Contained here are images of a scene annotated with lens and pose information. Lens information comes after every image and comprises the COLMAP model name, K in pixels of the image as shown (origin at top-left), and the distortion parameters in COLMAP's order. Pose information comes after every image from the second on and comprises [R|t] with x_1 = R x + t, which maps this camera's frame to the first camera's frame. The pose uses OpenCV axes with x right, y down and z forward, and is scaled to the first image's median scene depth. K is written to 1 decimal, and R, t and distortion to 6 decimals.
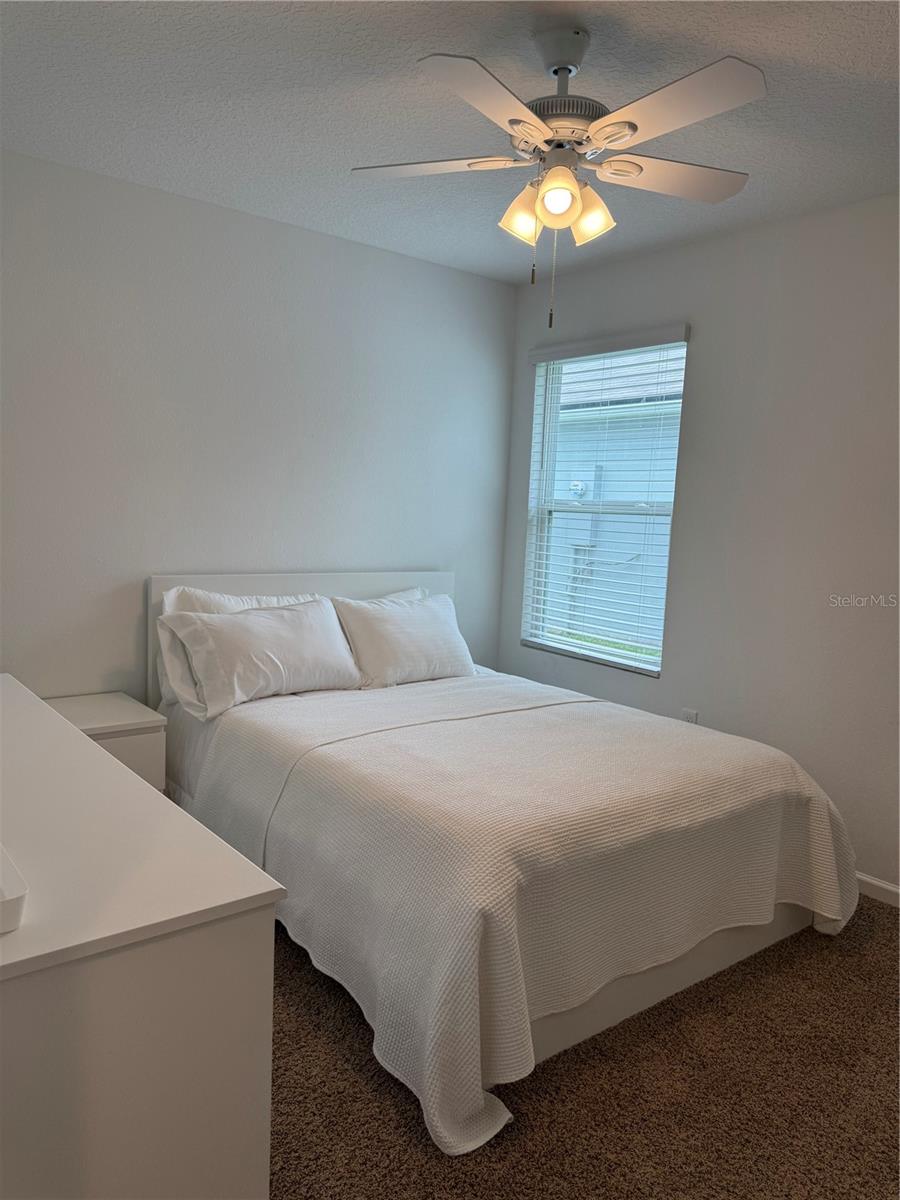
lens RADIAL K [[819.1, 0, 450.0], [0, 819.1, 600.0], [0, 0, 1]] dist [0.168667, -0.335473]
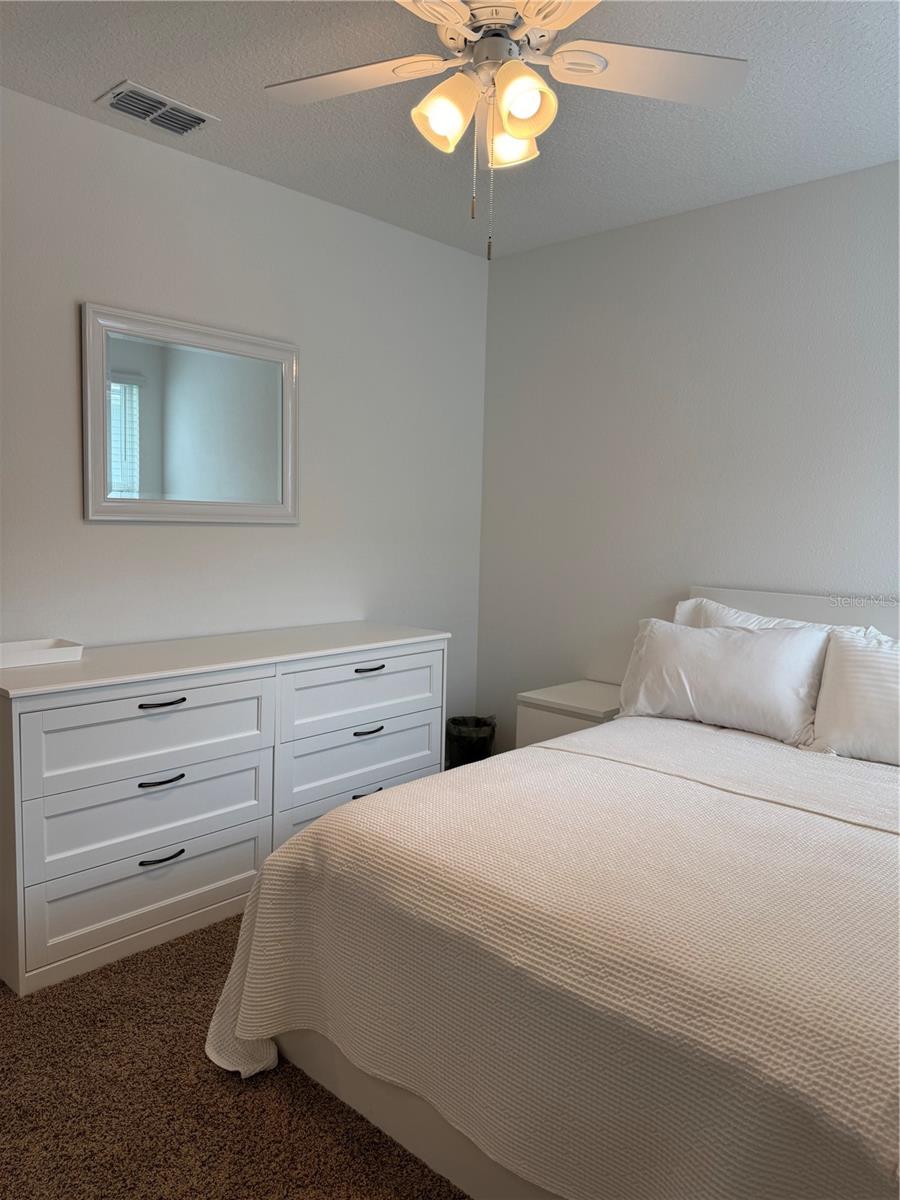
lens RADIAL K [[819.1, 0, 450.0], [0, 819.1, 600.0], [0, 0, 1]] dist [0.168667, -0.335473]
pose [[0.181805, 0.064975, -0.981186, 0.688313], [-0.126325, 0.991090, 0.042224, -0.020773], [0.975187, 0.116272, 0.188393, 0.622277]]
